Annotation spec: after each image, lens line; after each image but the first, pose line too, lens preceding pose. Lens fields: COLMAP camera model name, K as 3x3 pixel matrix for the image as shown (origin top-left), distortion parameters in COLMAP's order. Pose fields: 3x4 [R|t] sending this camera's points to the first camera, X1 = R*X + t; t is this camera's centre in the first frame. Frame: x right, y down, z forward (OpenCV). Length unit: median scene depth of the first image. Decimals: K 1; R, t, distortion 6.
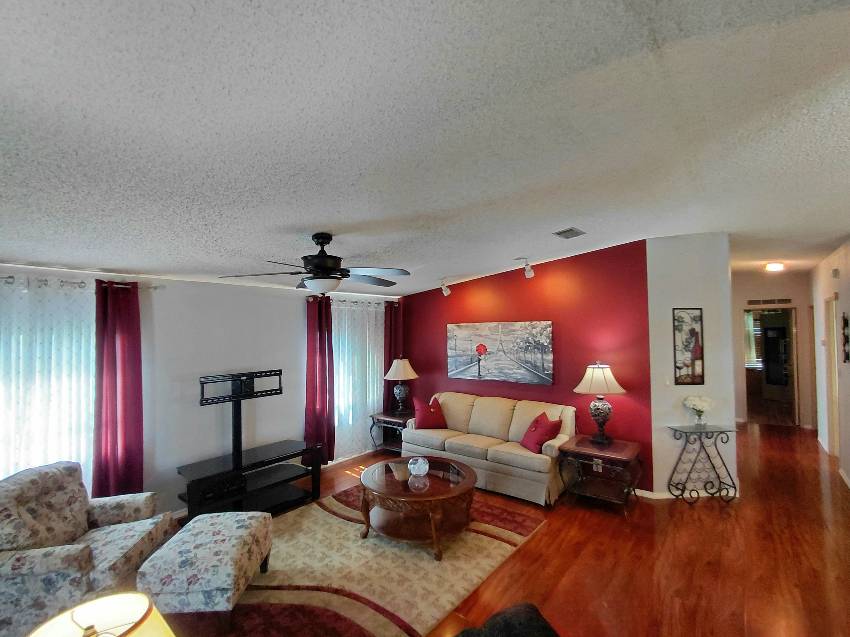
lens RADIAL K [[391.7, 0, 417.3], [0, 391.7, 321.4], [0, 0, 1]] dist [0.009215, -0.004247]
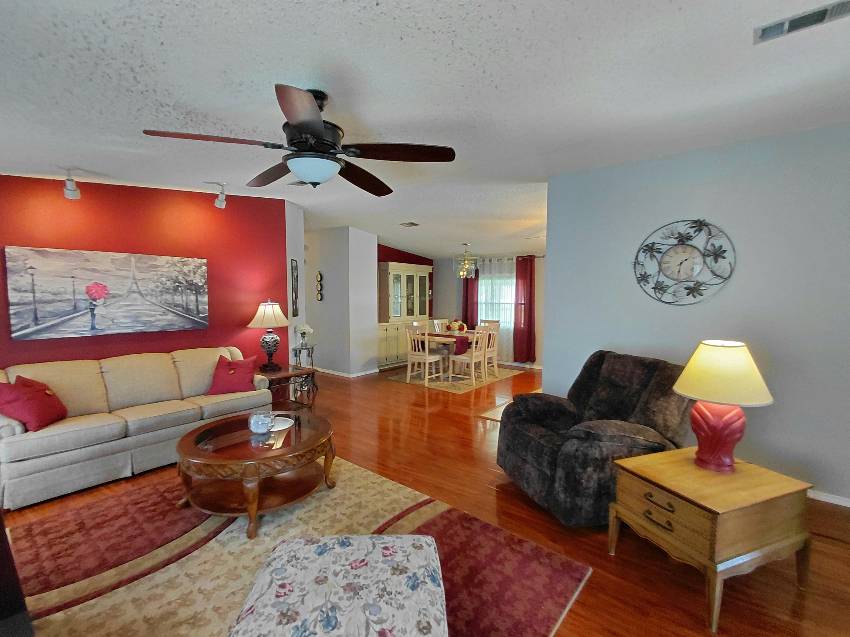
lens RADIAL K [[391.7, 0, 417.0], [0, 391.7, 325.2], [0, 0, 1]] dist [0.009215, -0.004247]
pose [[0.017320, -0.066463, 0.997639, -0.646178], [-0.032899, 0.997210, 0.067005, 0.085204], [-0.999309, -0.033982, 0.015085, 0.553743]]
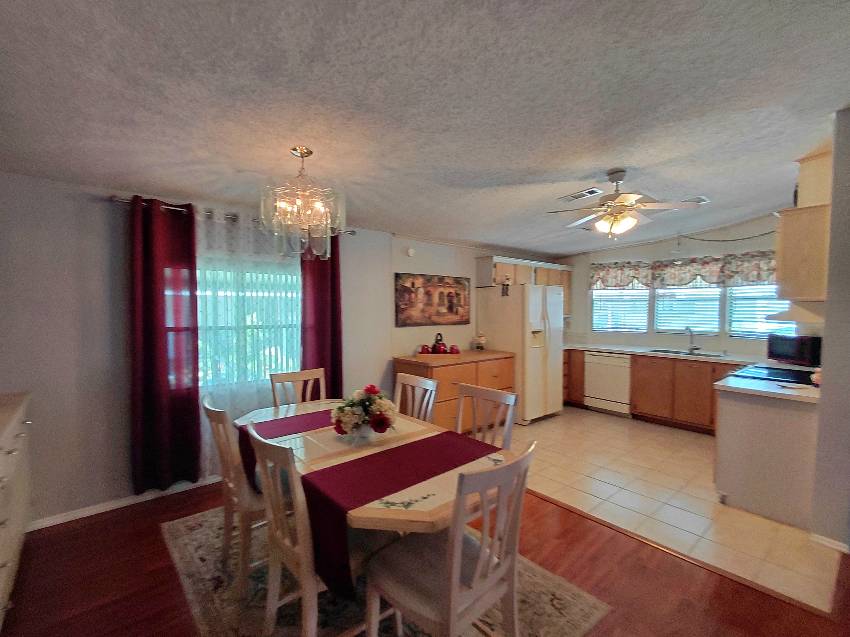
lens RADIAL K [[391.7, 0, 413.6], [0, 391.7, 318.1], [0, 0, 1]] dist [0.009215, -0.004247]
pose [[-0.984075, 0.000358, 0.177751, 0.866869], [0.000706, 0.999998, 0.001895, 0.075333], [-0.177750, 0.001991, -0.984074, 0.905622]]
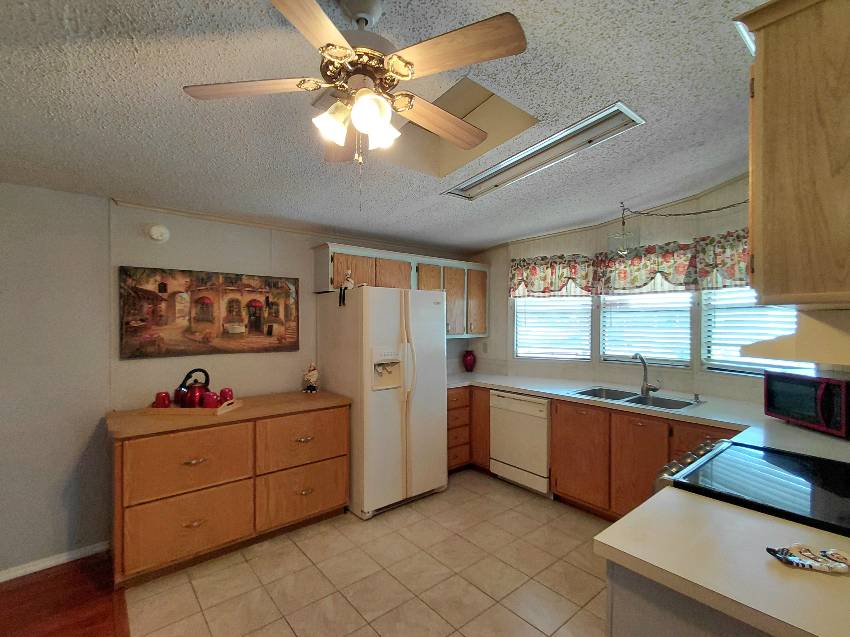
lens RADIAL K [[391.7, 0, 415.1], [0, 391.7, 322.2], [0, 0, 1]] dist [0.009215, -0.004247]
pose [[-0.980759, 0.009676, 0.194981, 0.524333], [0.005144, 0.999705, -0.023734, 0.060330], [-0.195154, -0.022275, -0.980520, 0.389991]]
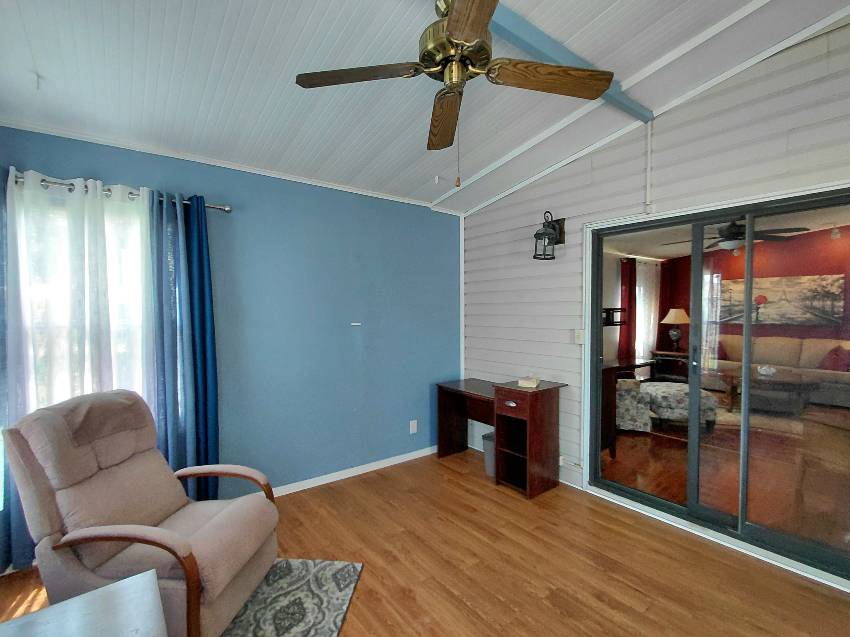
lens RADIAL K [[391.7, 0, 421.1], [0, 391.7, 317.8], [0, 0, 1]] dist [0.009215, -0.004247]
pose [[0.973979, 0.016780, -0.226017, -0.768769], [-0.004873, 0.998575, 0.053135, 0.087084], [0.226587, -0.050651, 0.972673, -0.592769]]
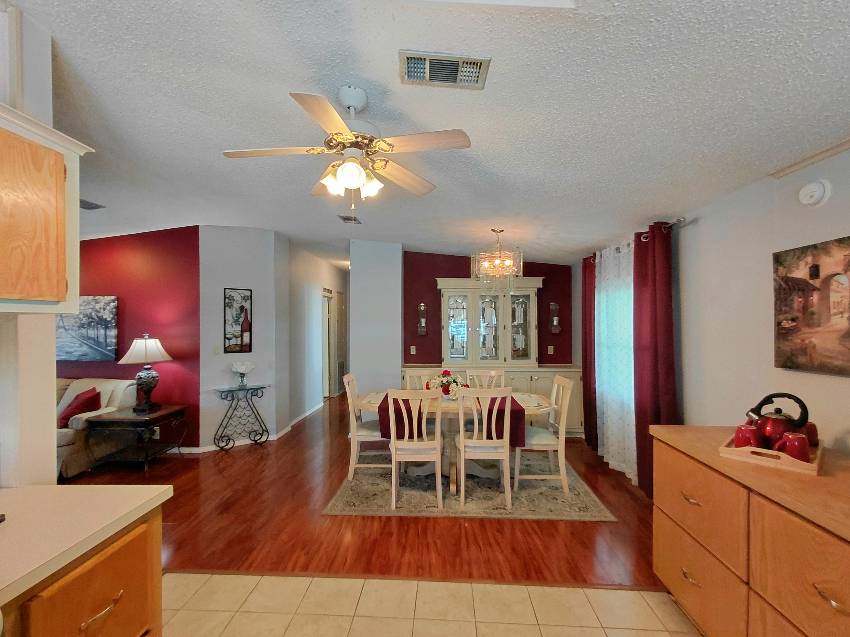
lens RADIAL K [[391.7, 0, 408.0], [0, 391.7, 321.9], [0, 0, 1]] dist [0.009215, -0.004247]
pose [[0.819227, 0.010378, 0.573375, 0.428567], [-0.018823, 0.999784, 0.008798, 0.047134], [-0.573160, -0.018000, 0.819246, -0.269358]]
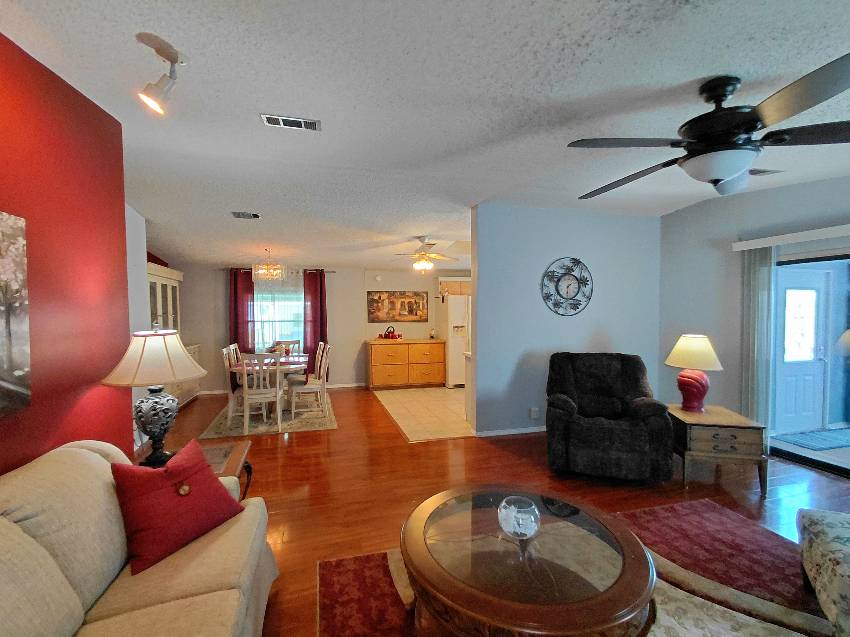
lens RADIAL K [[391.7, 0, 418.6], [0, 391.7, 322.4], [0, 0, 1]] dist [0.009215, -0.004247]
pose [[-0.813771, -0.000668, 0.581185, -0.148585], [-0.000494, 1.000000, 0.000457, 0.099300], [-0.581185, 0.000085, -0.813771, 1.217133]]
